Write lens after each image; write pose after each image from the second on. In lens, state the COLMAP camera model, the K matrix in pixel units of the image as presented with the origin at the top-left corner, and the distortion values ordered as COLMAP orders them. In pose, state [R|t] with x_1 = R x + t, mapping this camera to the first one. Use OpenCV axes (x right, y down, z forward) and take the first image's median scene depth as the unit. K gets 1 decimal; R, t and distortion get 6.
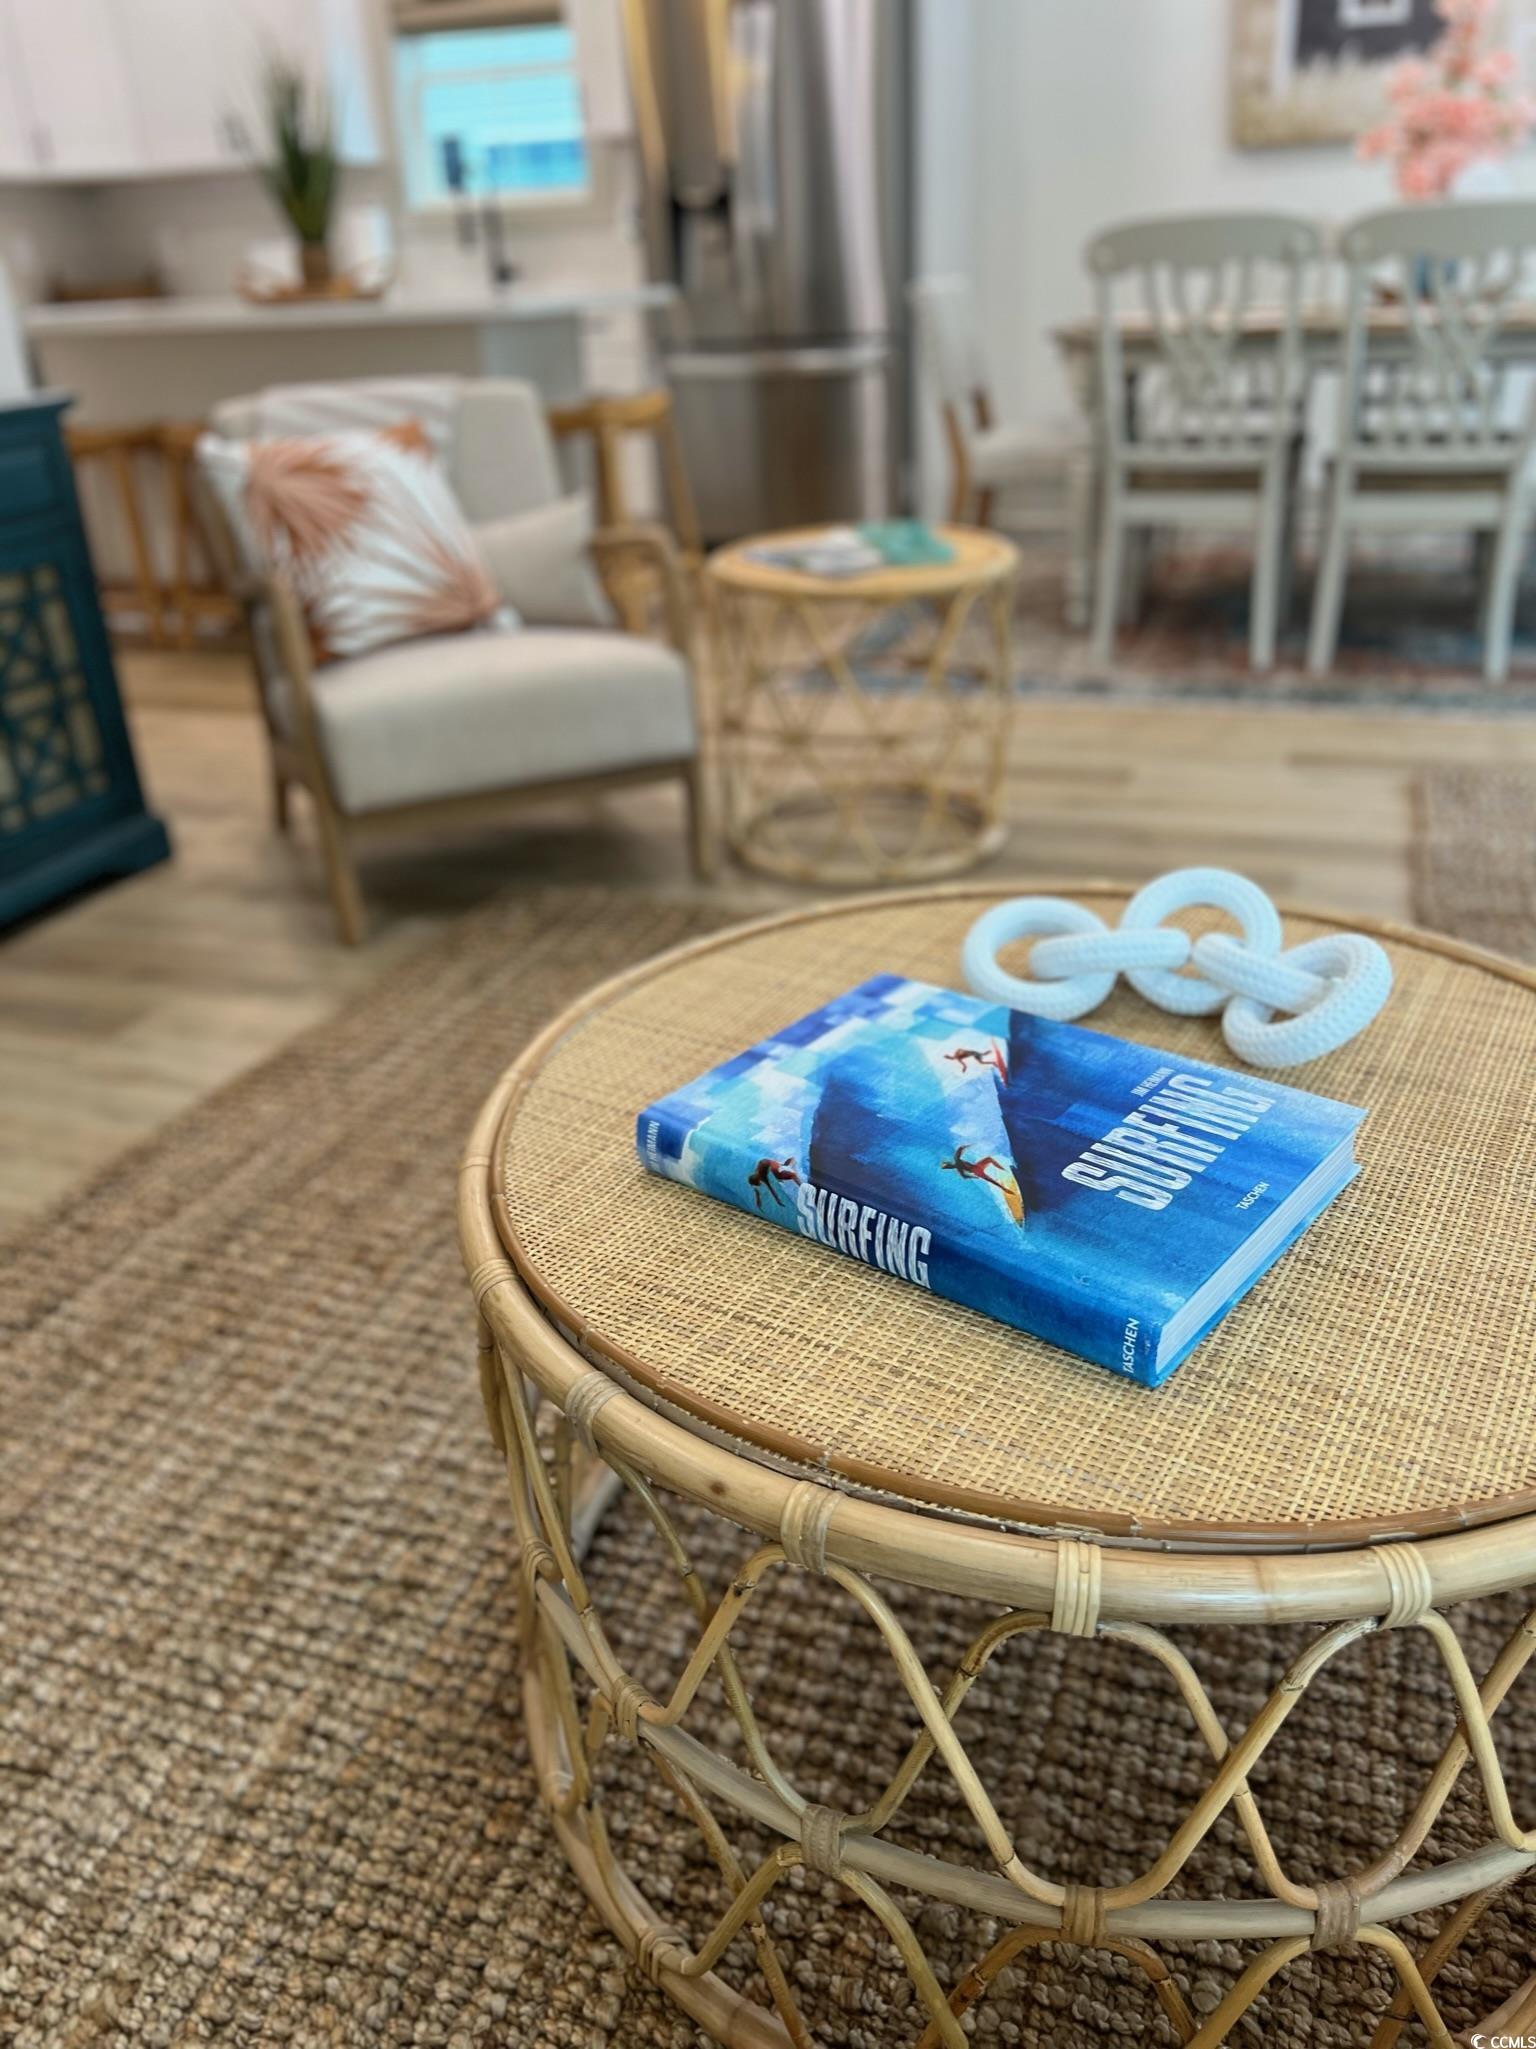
lens RADIAL K [[1600.9, 0, 768.0], [0, 1600.9, 1024.5], [0, 0, 1]] dist [0.004439, 0.000109]
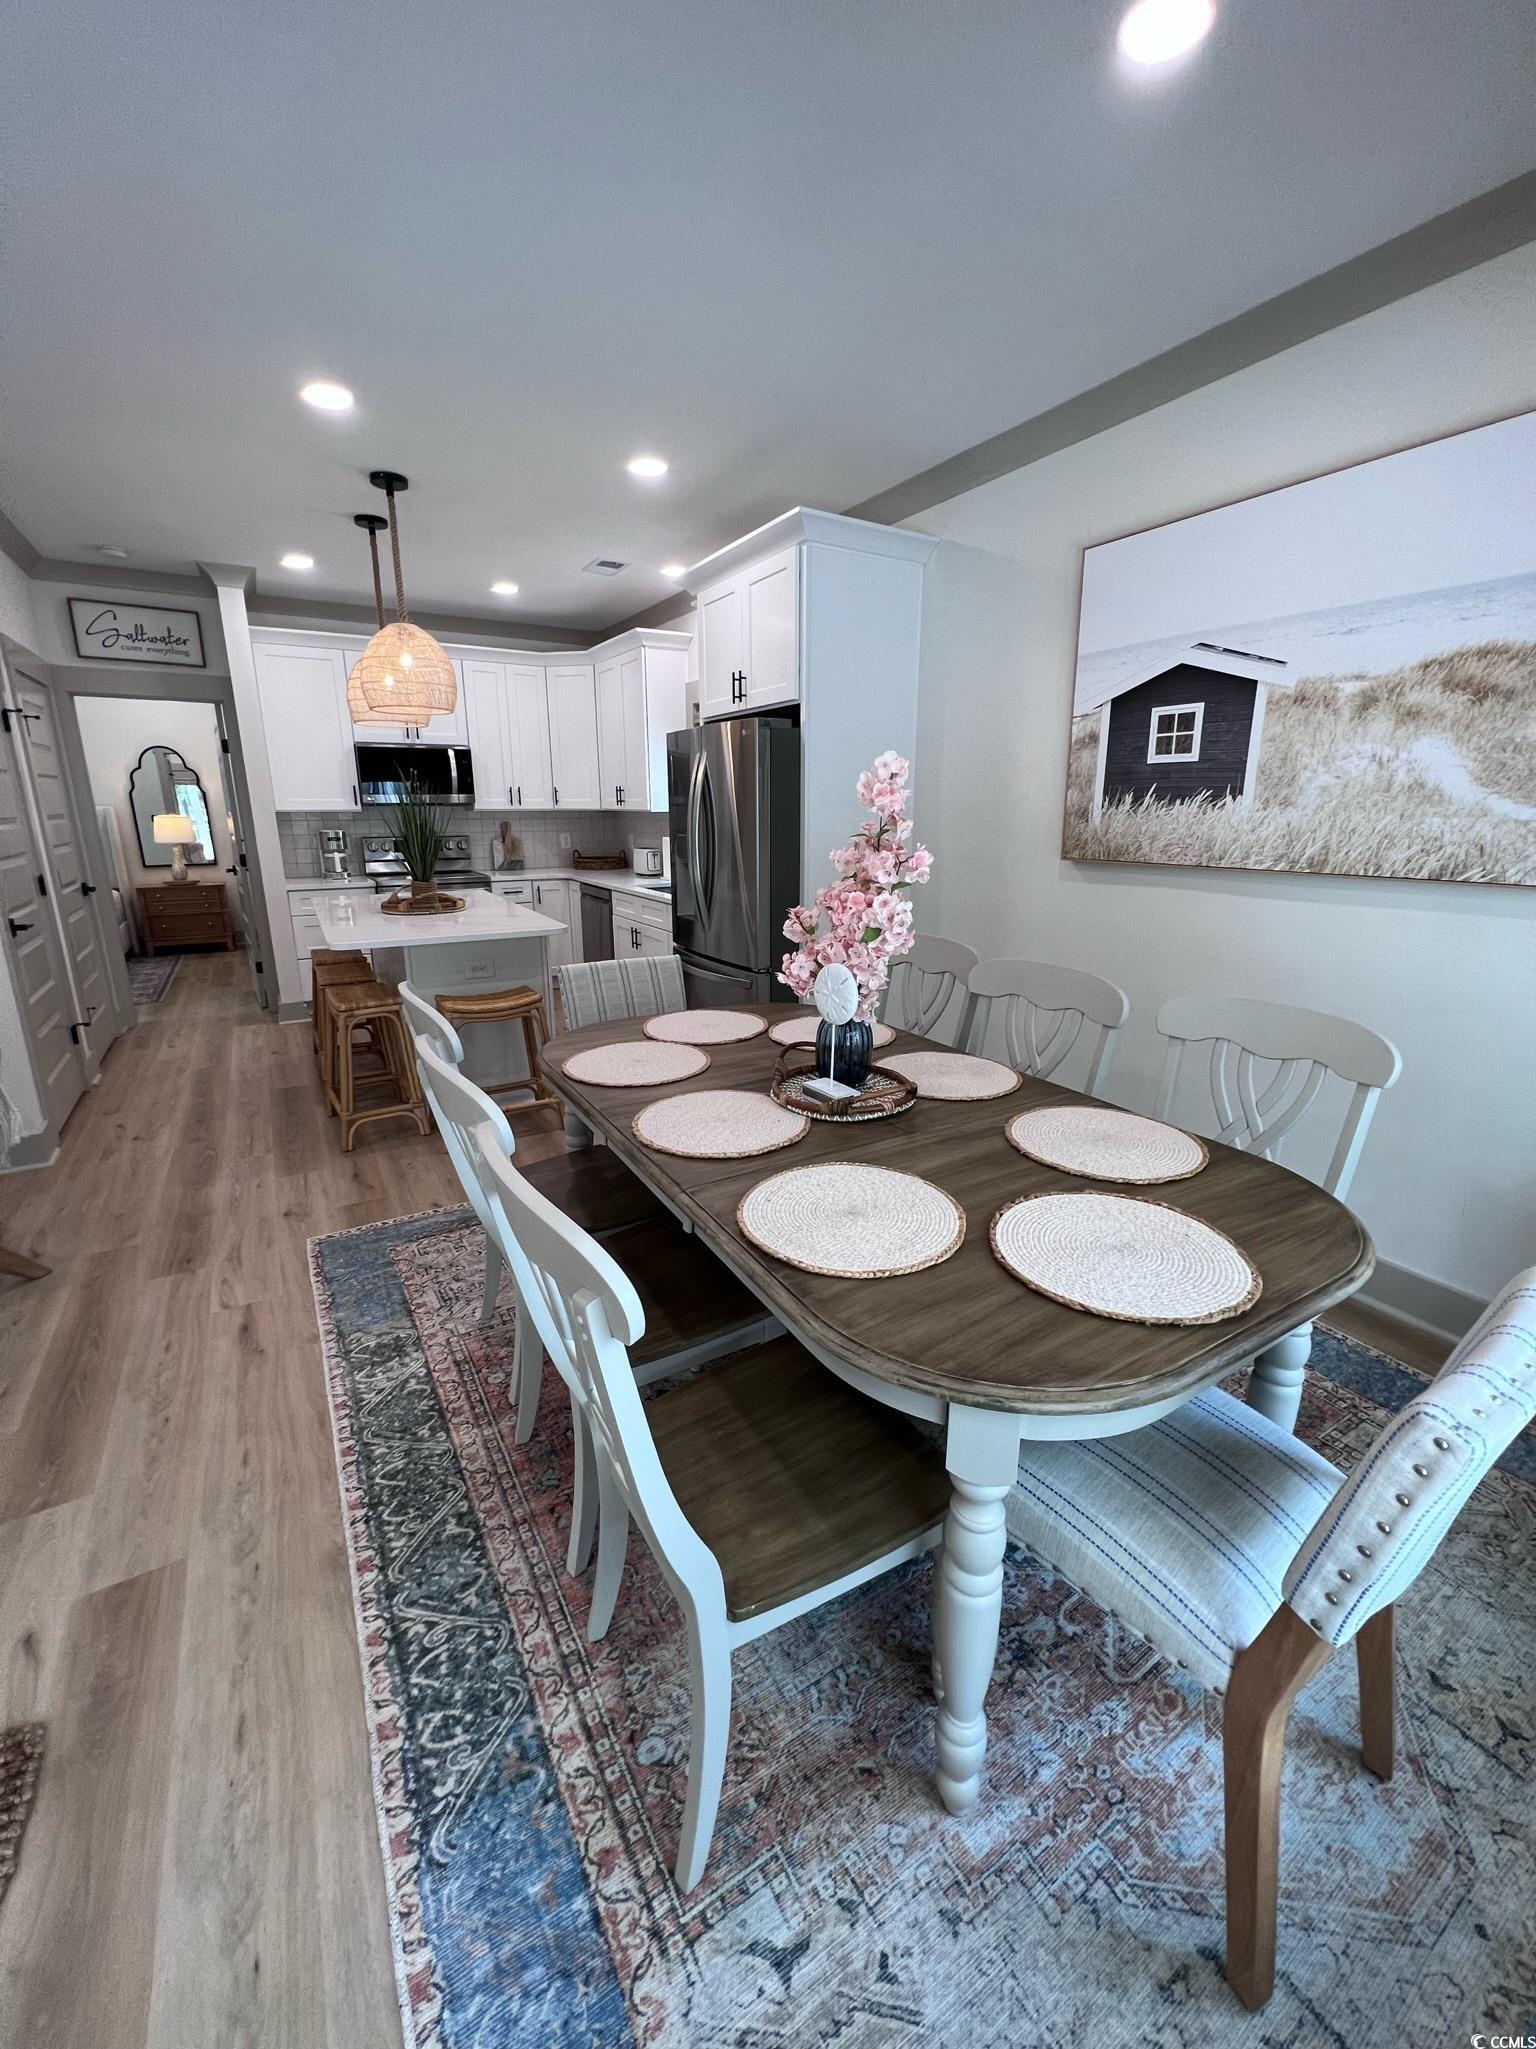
lens RADIAL K [[818.5, 0, 762.5], [0, 818.5, 1020.7], [0, 0, 1]] dist [0.001019, 0.000054]
pose [[0.760534, 0.208511, -0.614908, 0.859383], [-0.304391, 0.951015, -0.053996, -0.598974], [0.573528, 0.228238, 0.786748, 0.797343]]
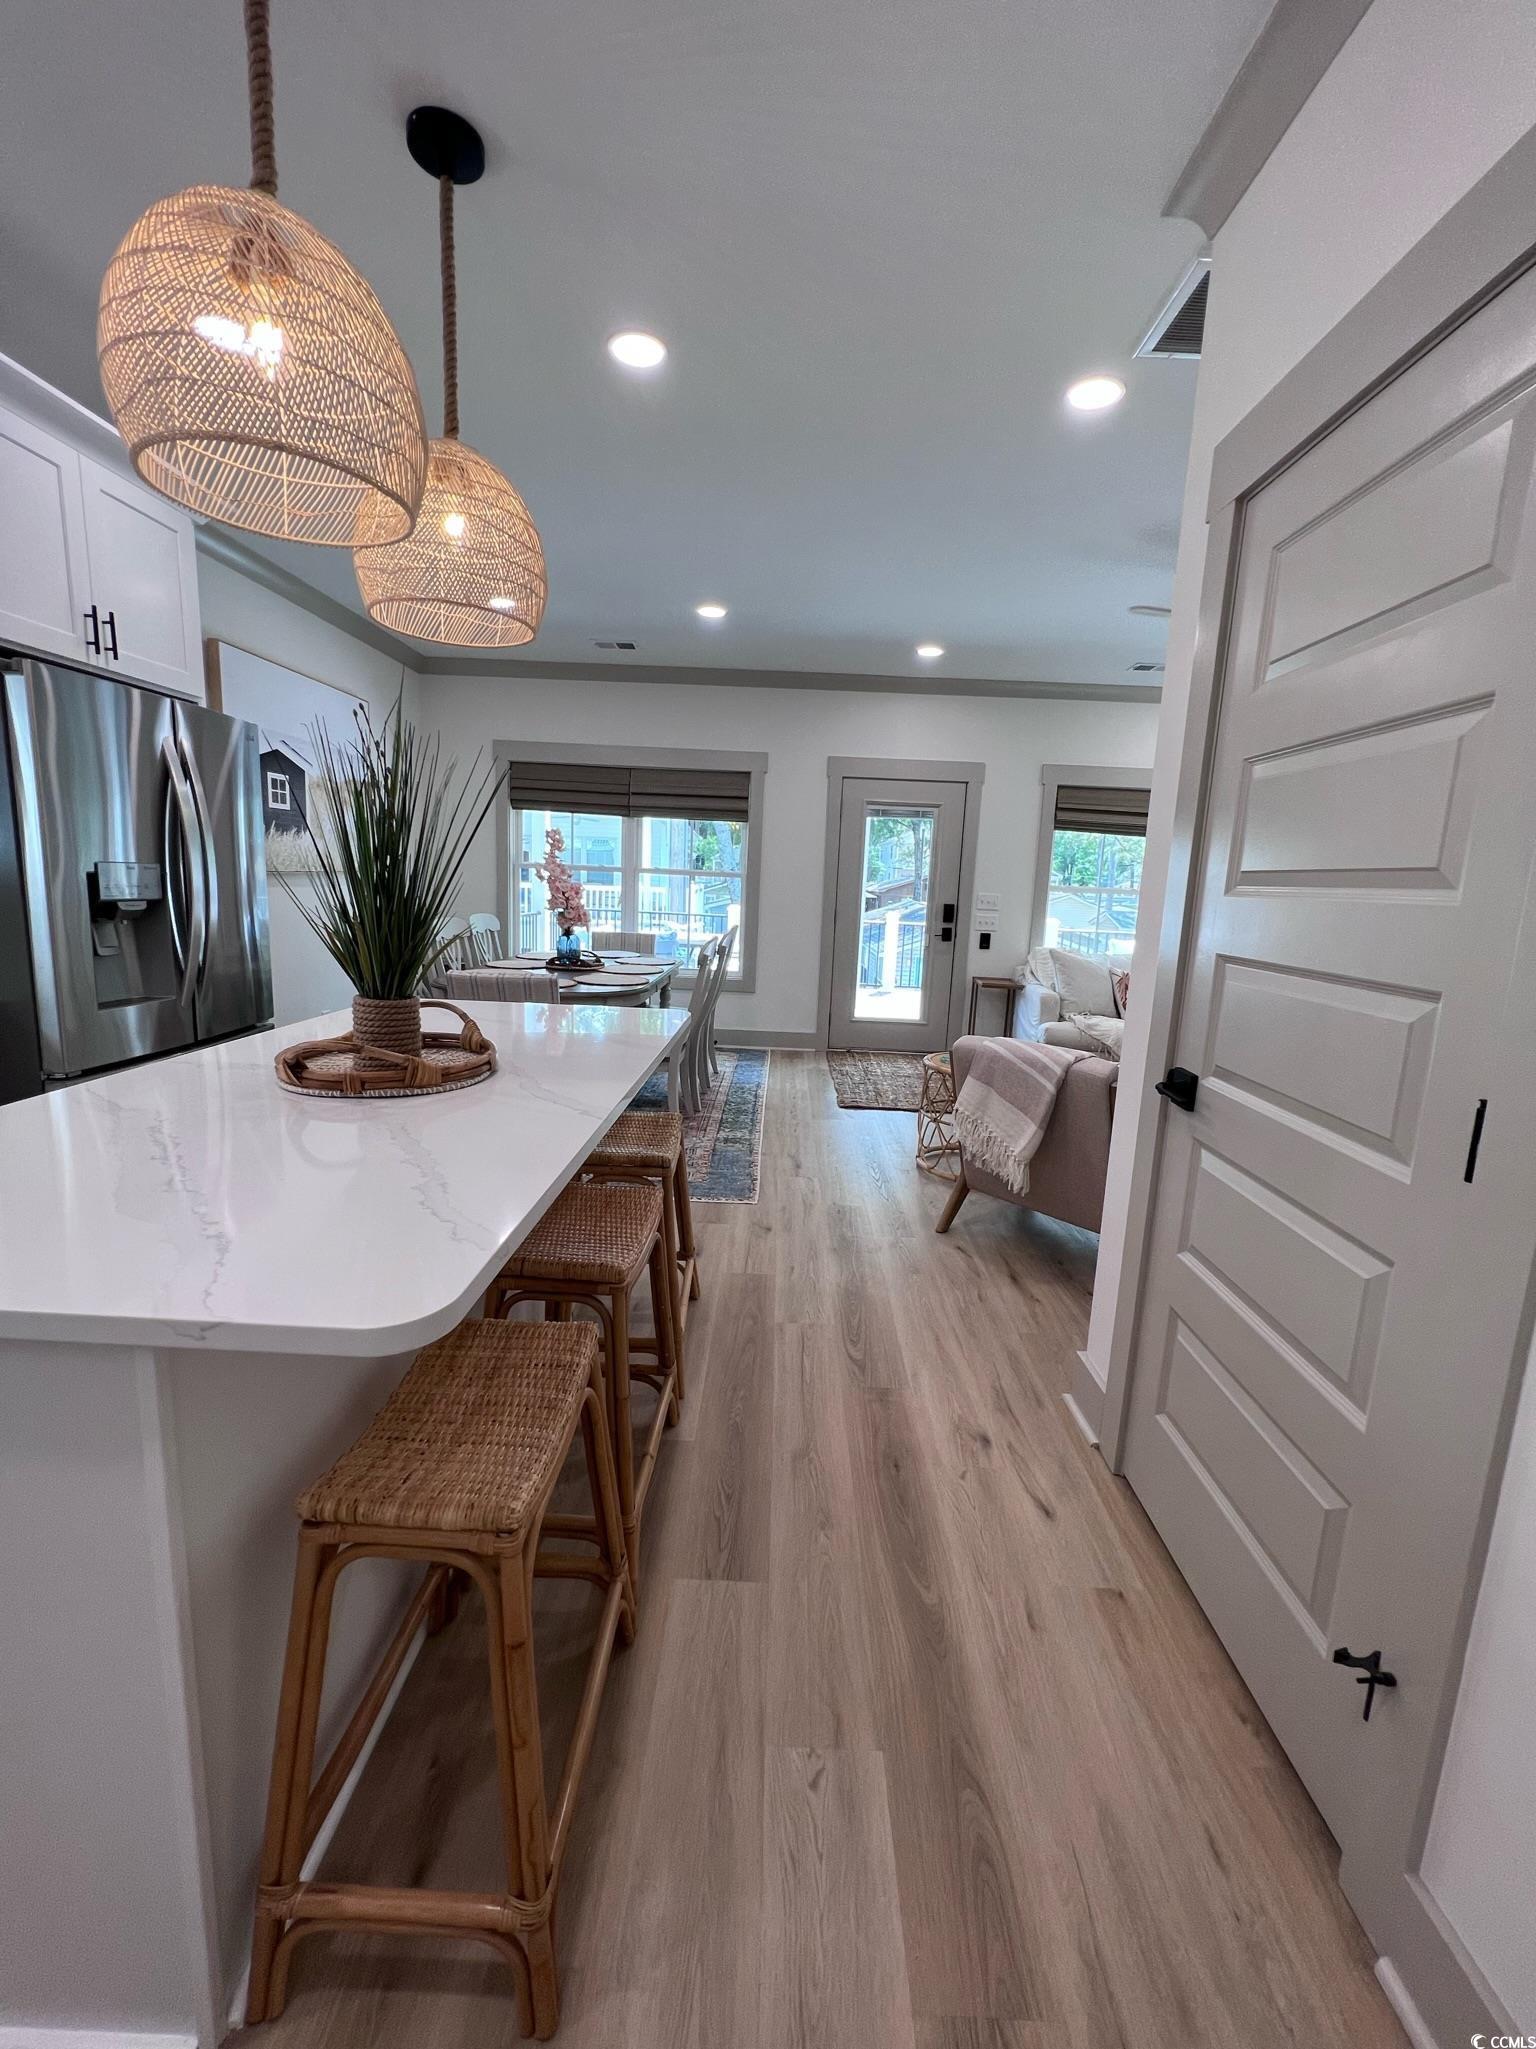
lens RADIAL K [[818.5, 0, 762.5], [0, 818.5, 1020.7], [0, 0, 1]] dist [0.001019, 0.000054]
pose [[-0.293835, -0.136413, 0.946072, -0.955034], [0.374882, 0.894020, 0.245340, -0.742996], [-0.879275, 0.426755, -0.211555, 1.371838]]
